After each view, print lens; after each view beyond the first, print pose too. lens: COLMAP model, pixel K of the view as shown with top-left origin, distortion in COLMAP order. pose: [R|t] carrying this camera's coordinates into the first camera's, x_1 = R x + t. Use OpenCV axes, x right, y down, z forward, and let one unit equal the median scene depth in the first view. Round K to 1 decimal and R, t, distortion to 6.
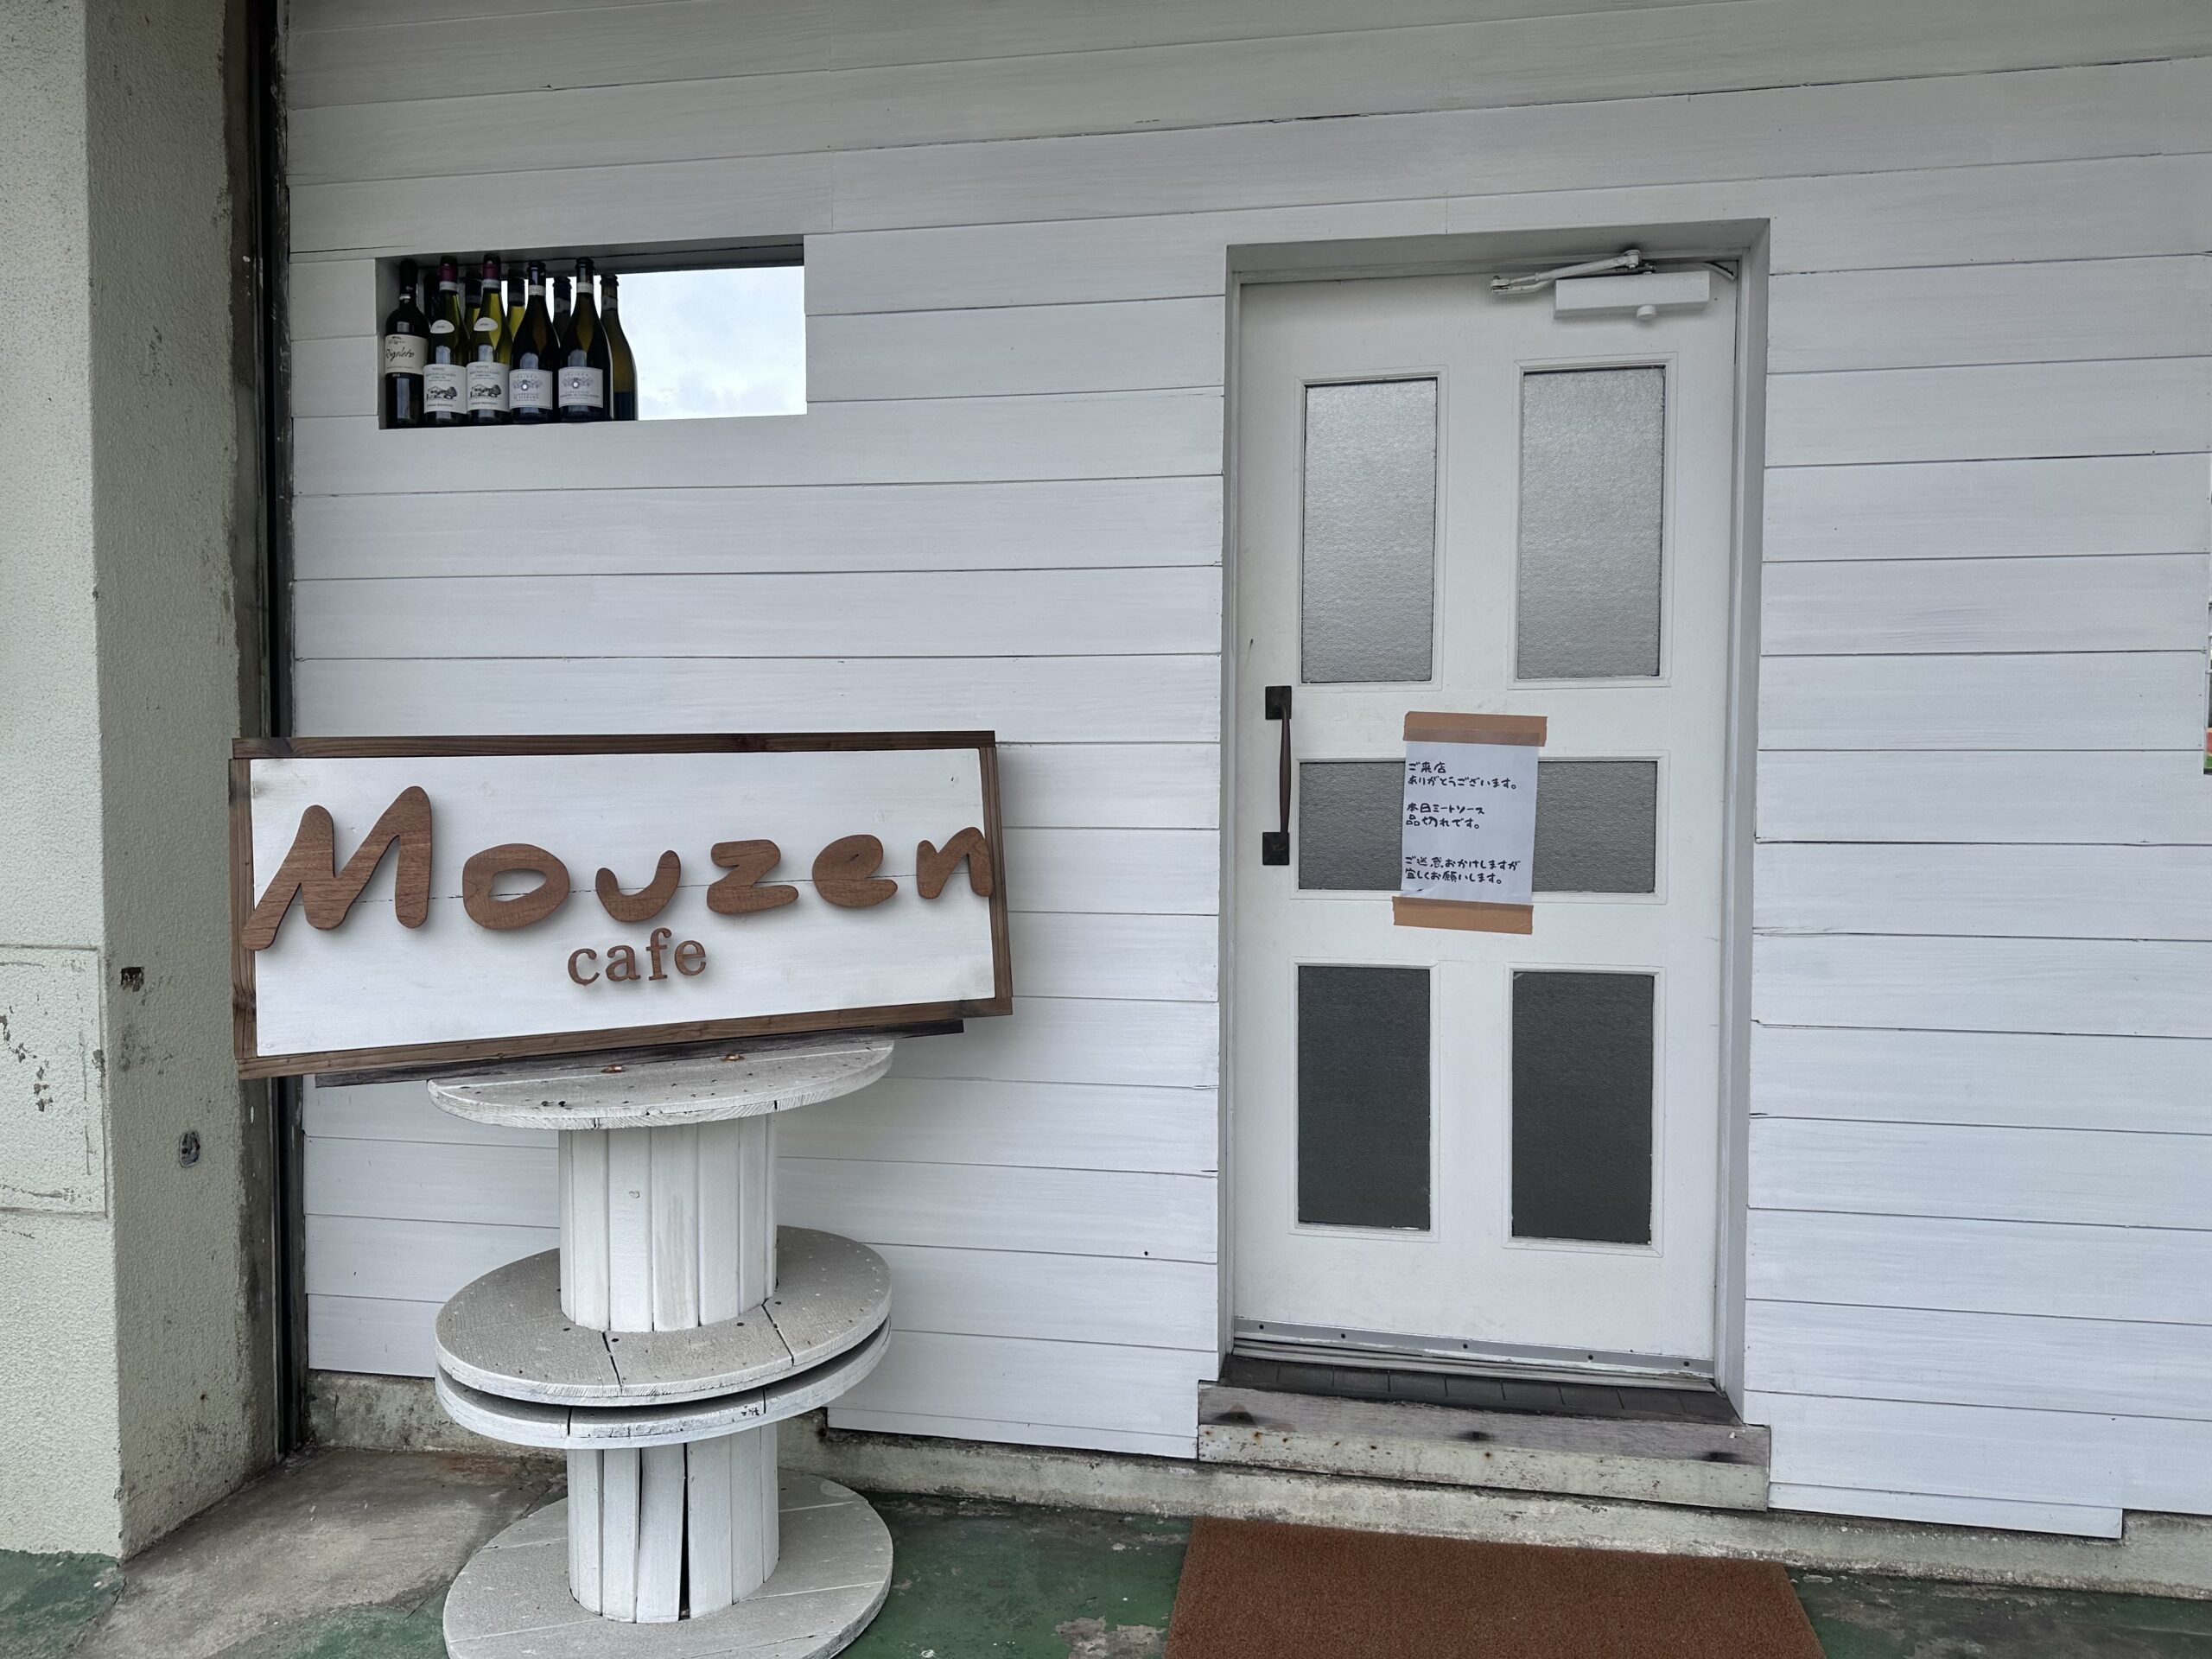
lens RADIAL K [[1549.7, 0, 1106.0], [0, 1549.7, 829.5], [0, 0, 1]] dist [0.001093, -0.006322]
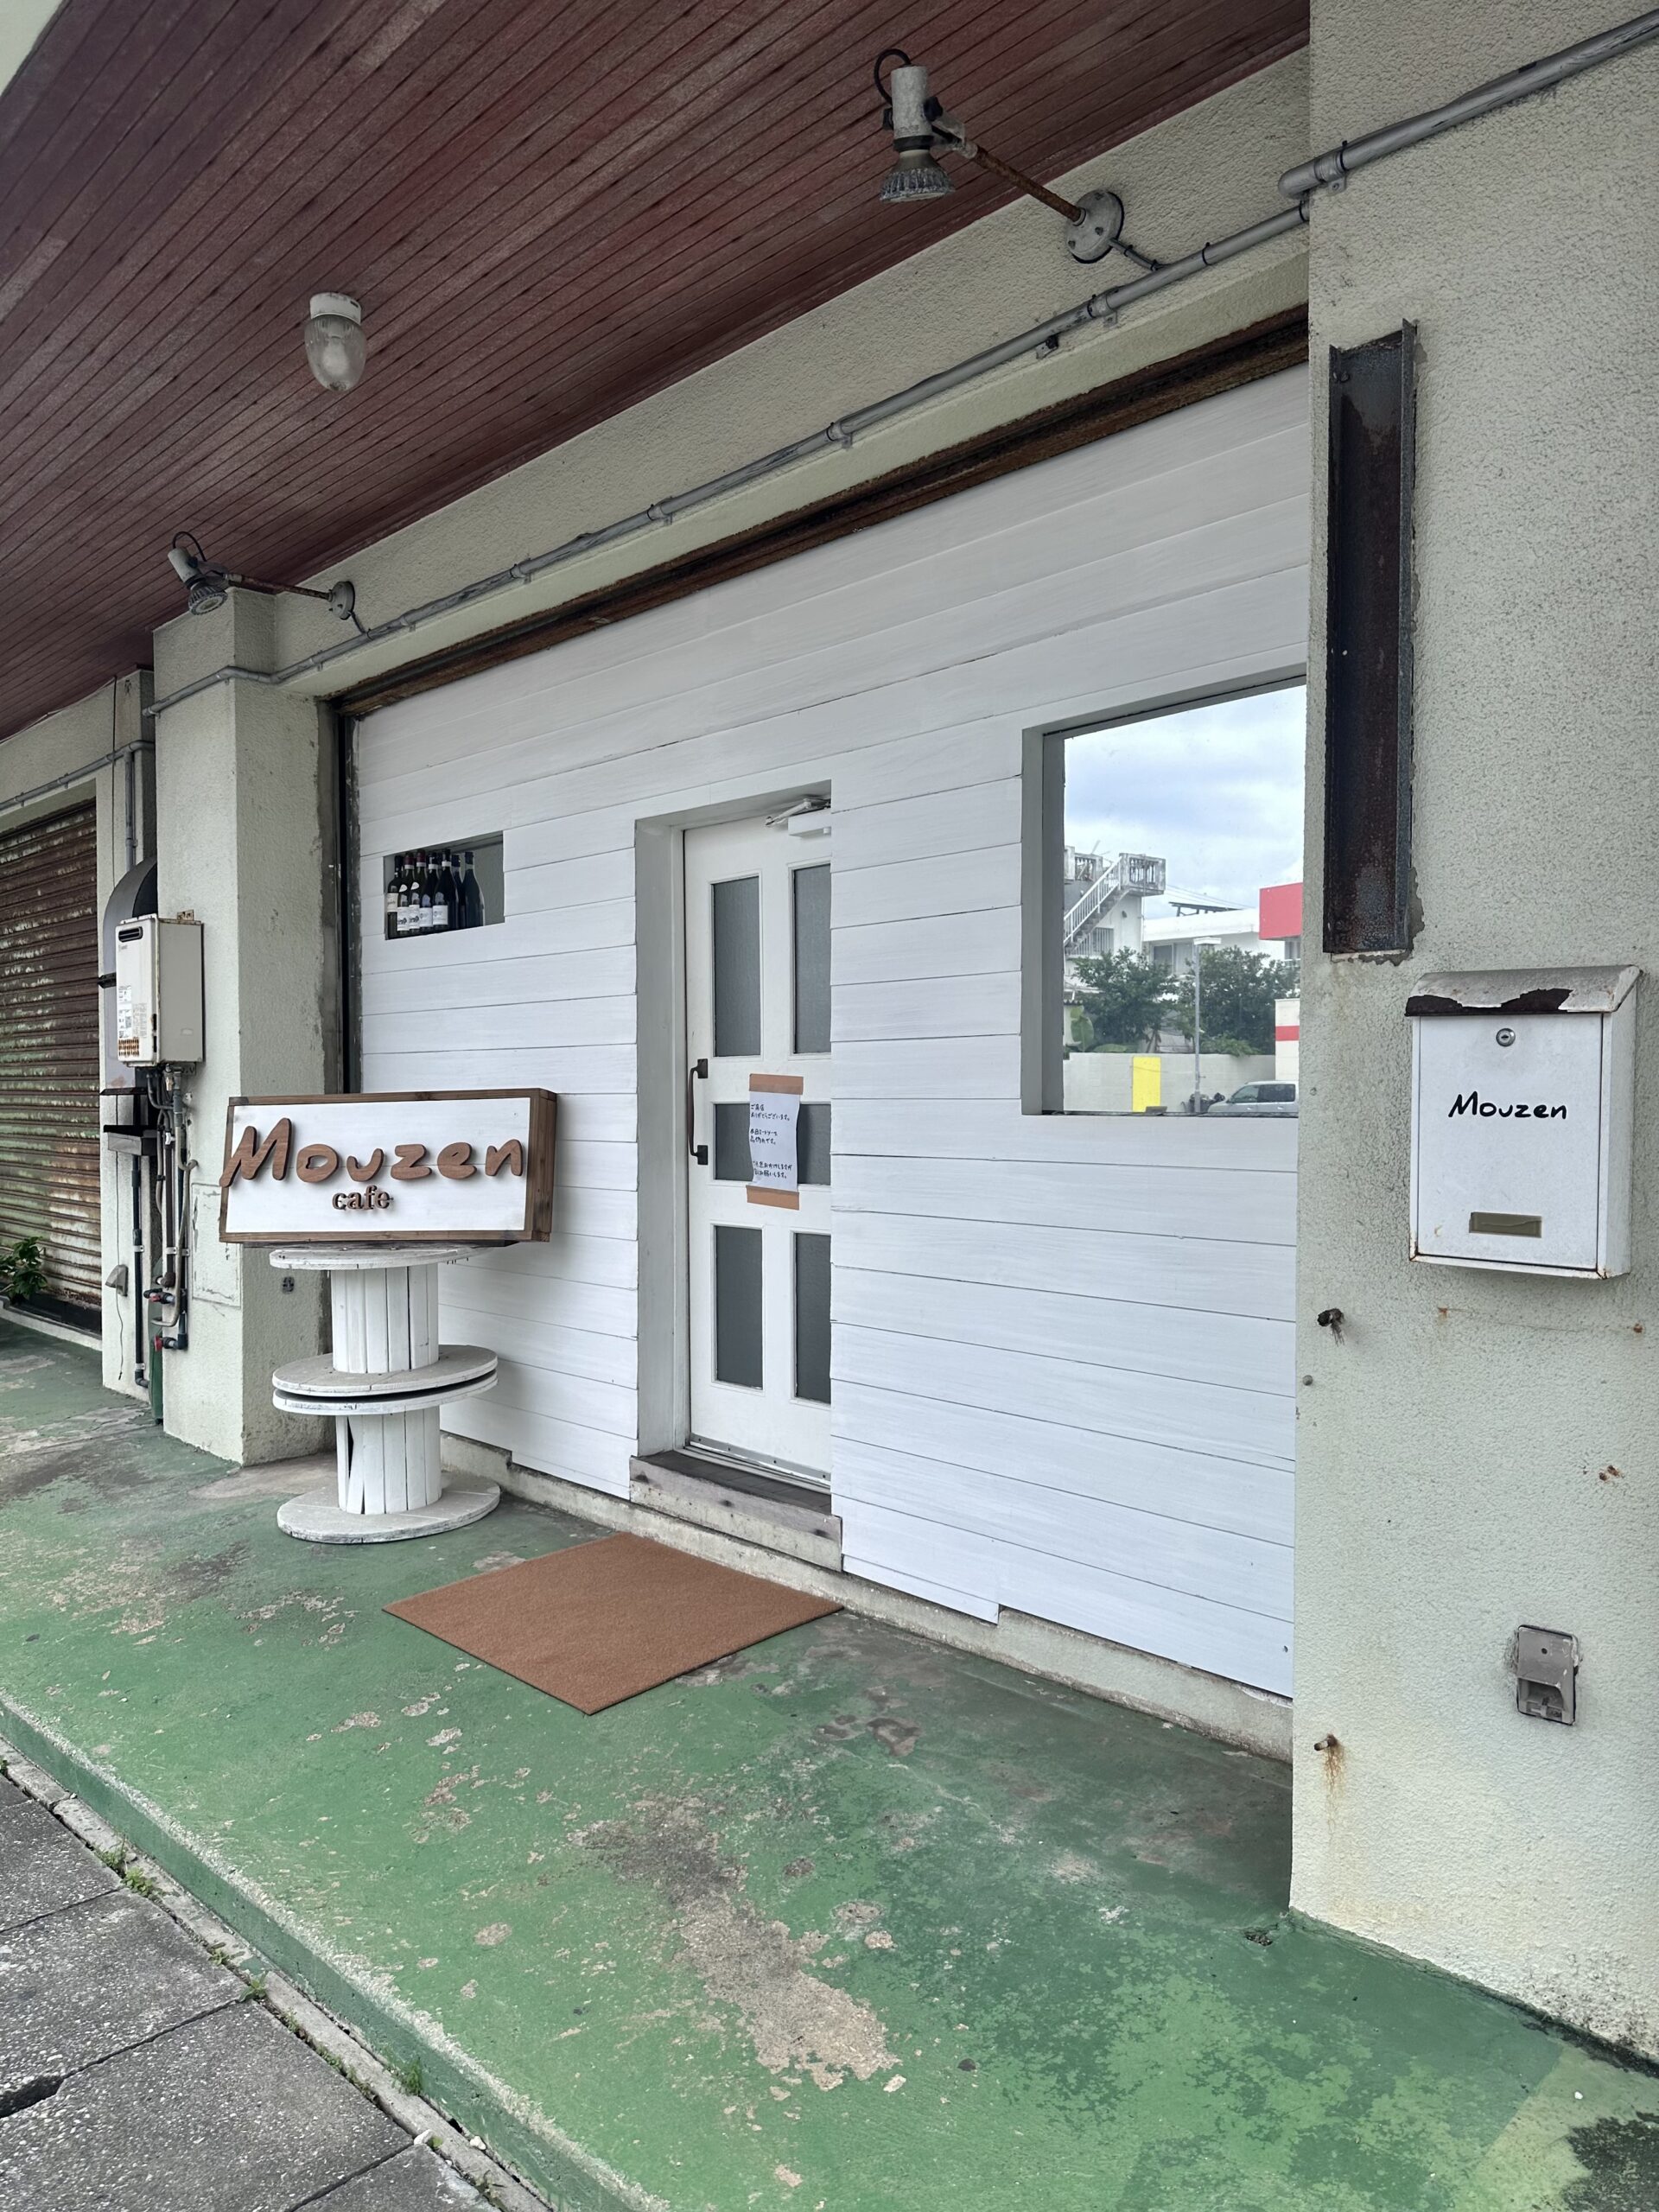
lens RADIAL K [[1502.7, 0, 829.5], [0, 1502.7, 1106.0], [0, 0, 1]] dist [0.081102, -0.001797]
pose [[0.807820, -0.000568, -0.589429, 1.261304], [-0.016622, 0.999580, -0.023743, -0.004879], [0.589195, 0.028978, 0.807471, -0.270364]]
